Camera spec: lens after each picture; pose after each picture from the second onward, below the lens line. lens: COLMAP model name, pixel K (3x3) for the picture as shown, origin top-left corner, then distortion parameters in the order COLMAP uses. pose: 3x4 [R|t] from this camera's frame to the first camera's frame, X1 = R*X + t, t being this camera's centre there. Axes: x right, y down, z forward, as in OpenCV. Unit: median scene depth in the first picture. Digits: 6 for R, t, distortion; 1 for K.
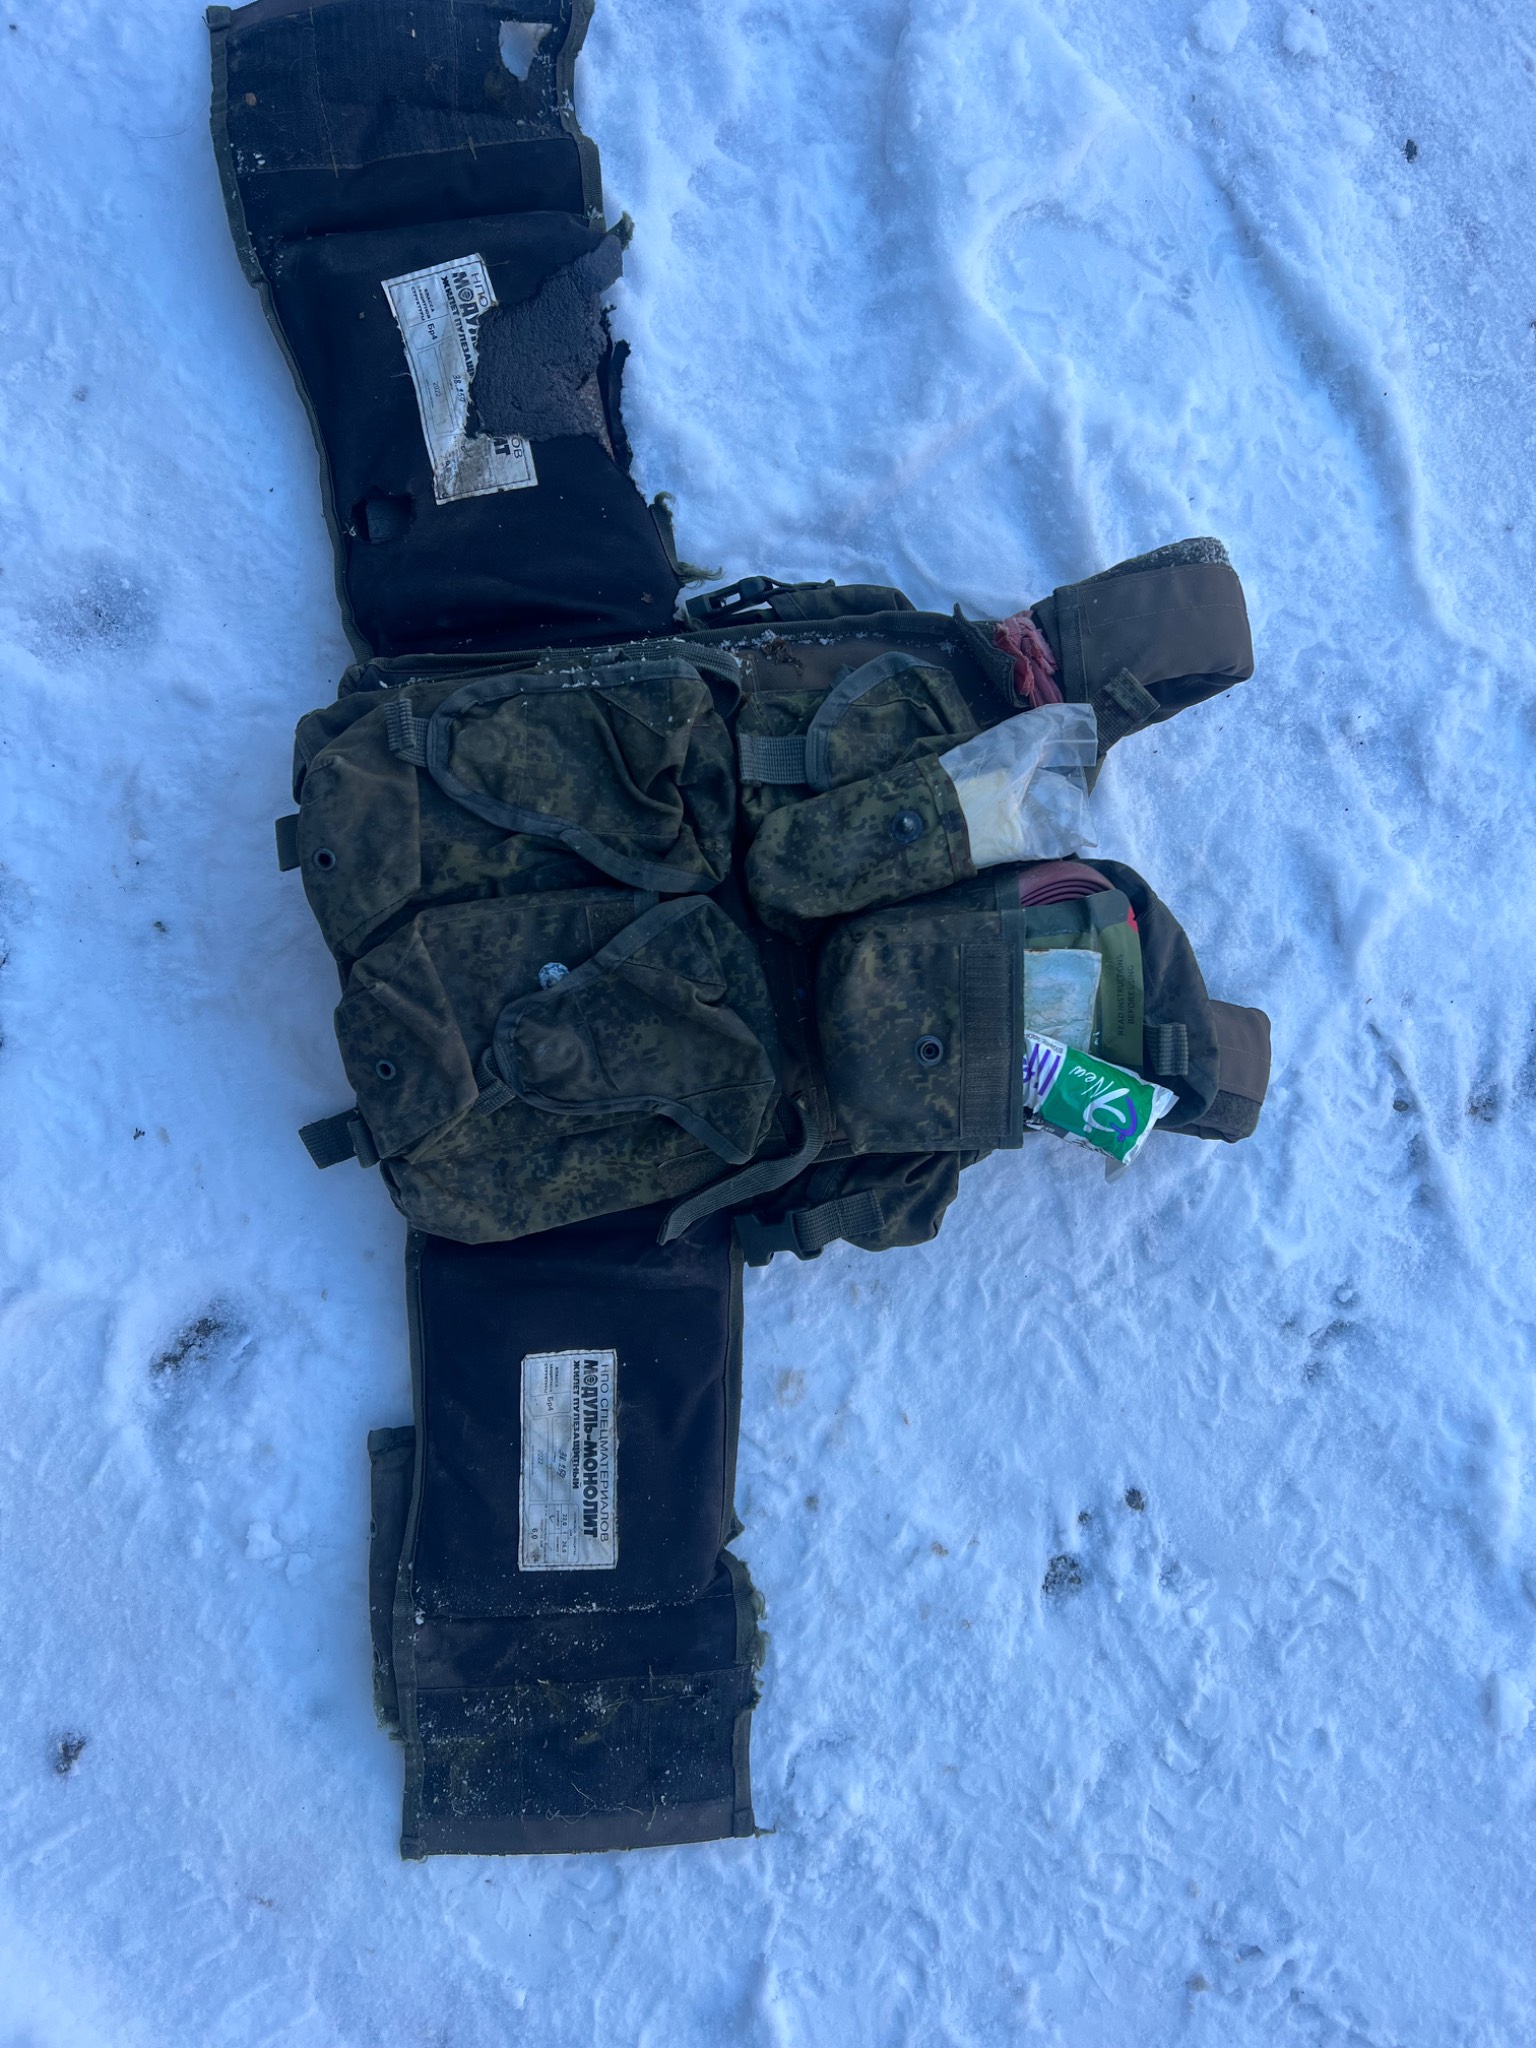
lens RADIAL K [[1485.9, 0, 771.9], [0, 1485.9, 1010.0], [0, 0, 1]] dist [0.014220, -0.033852]
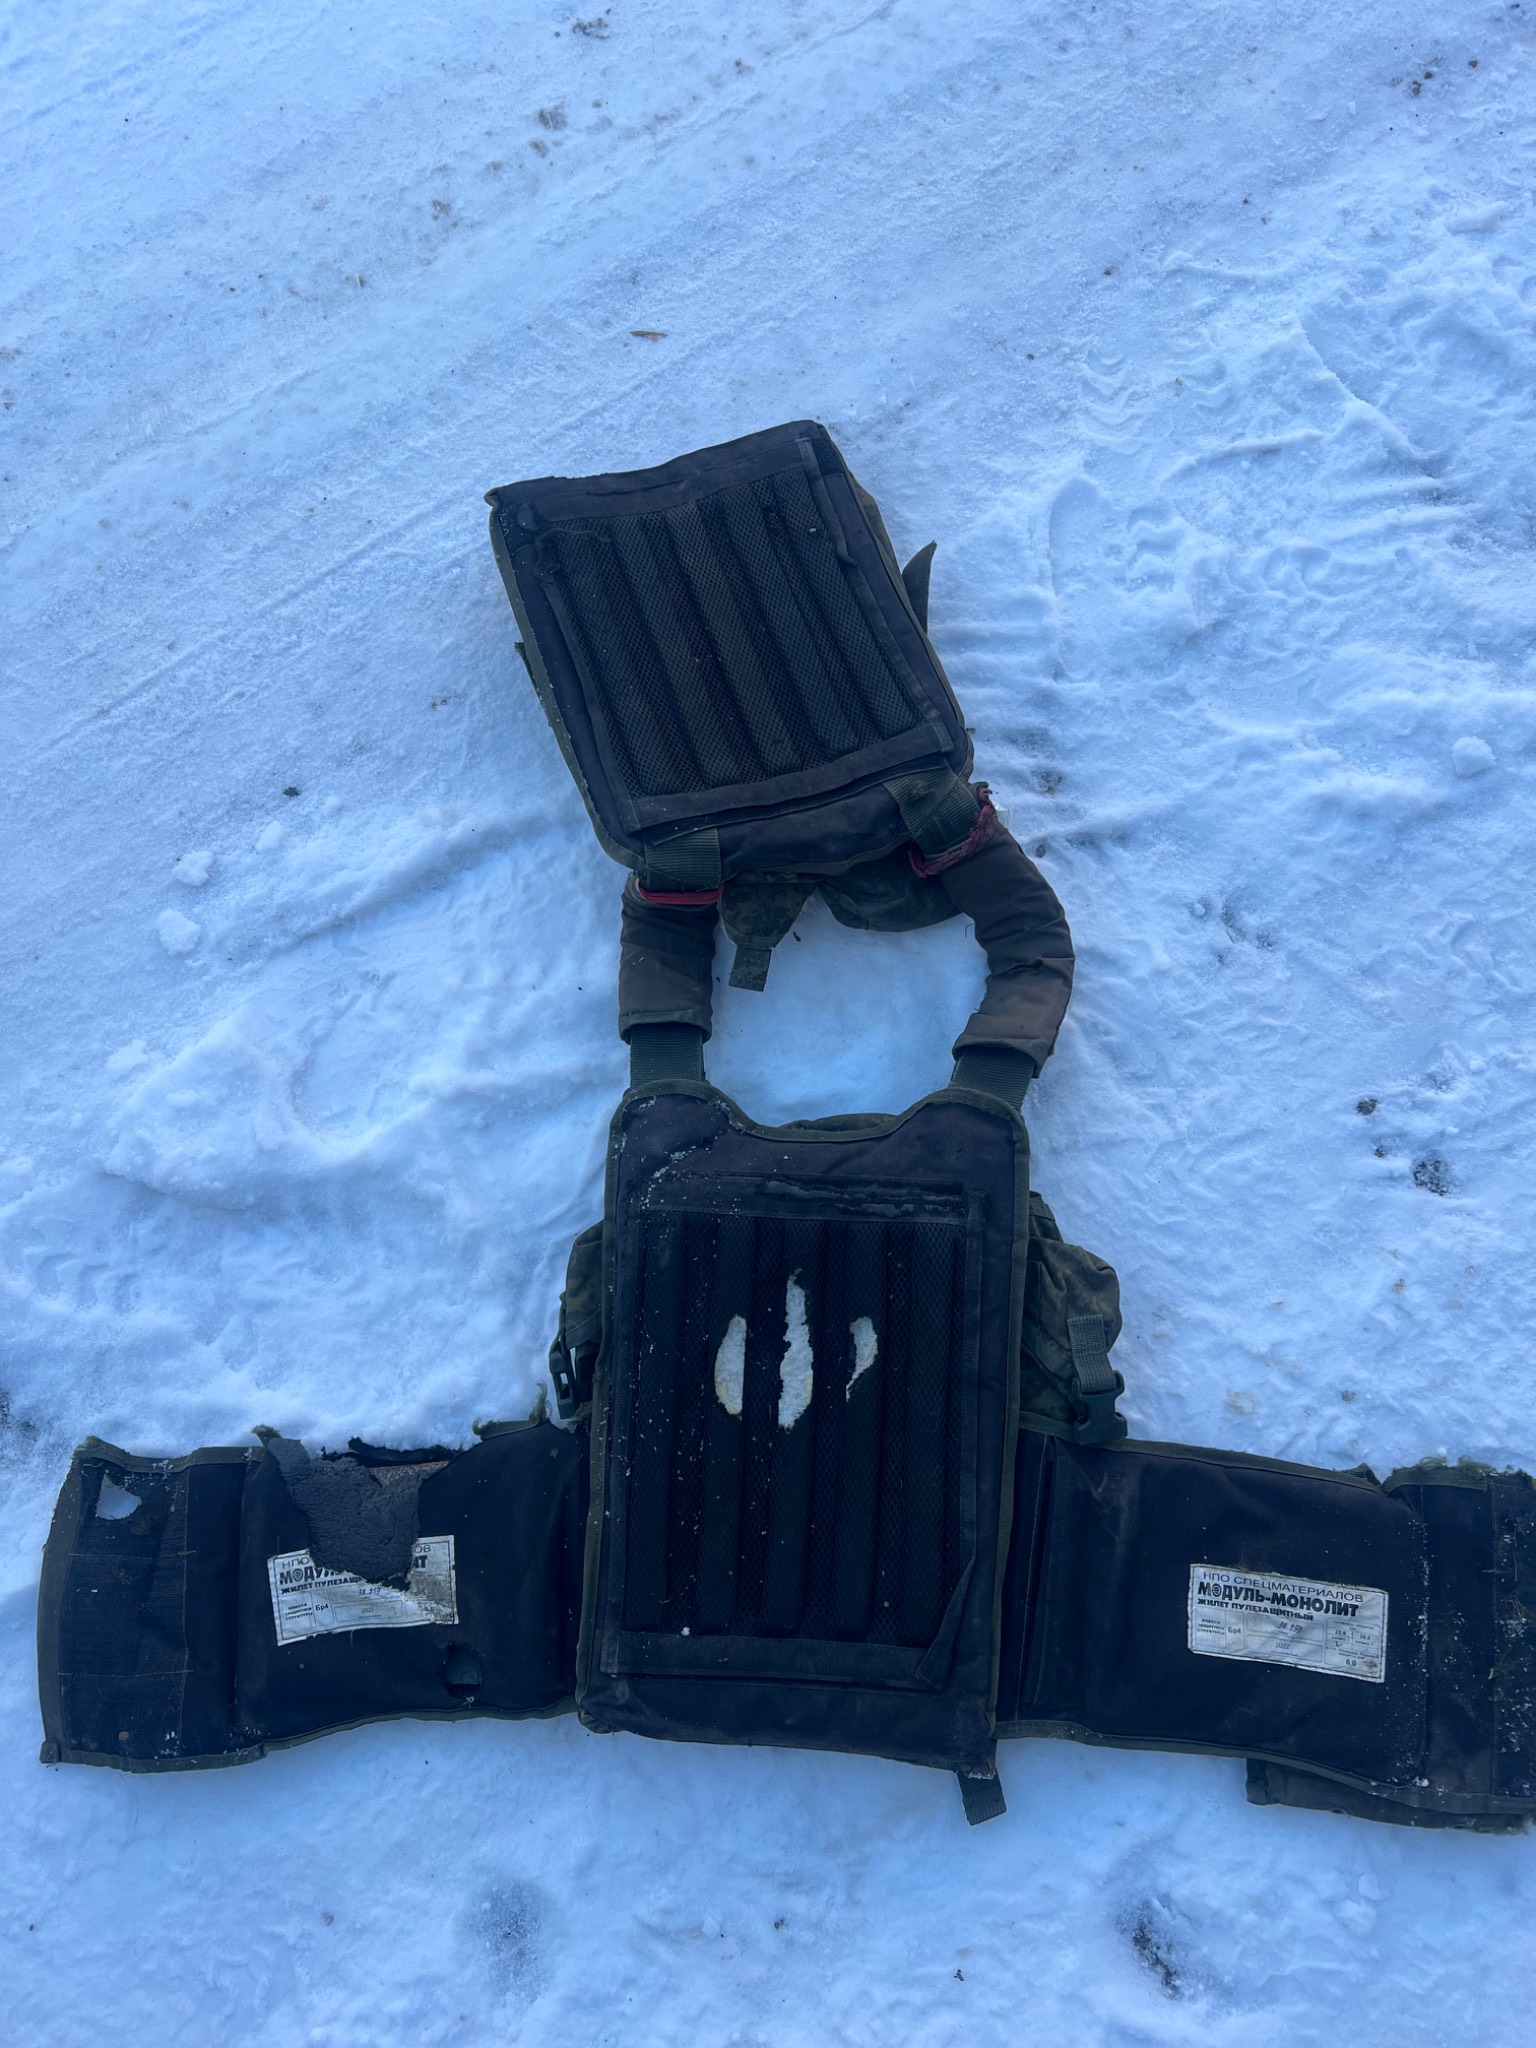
lens RADIAL K [[1485.9, 0, 778.1], [0, 1485.9, 1019.1], [0, 0, 1]] dist [0.014220, -0.033852]
pose [[0.110699, -0.986783, 0.118341, 0.135204], [0.987456, 0.095714, -0.125580, 0.019635], [0.112593, 0.130758, 0.985000, -0.208904]]
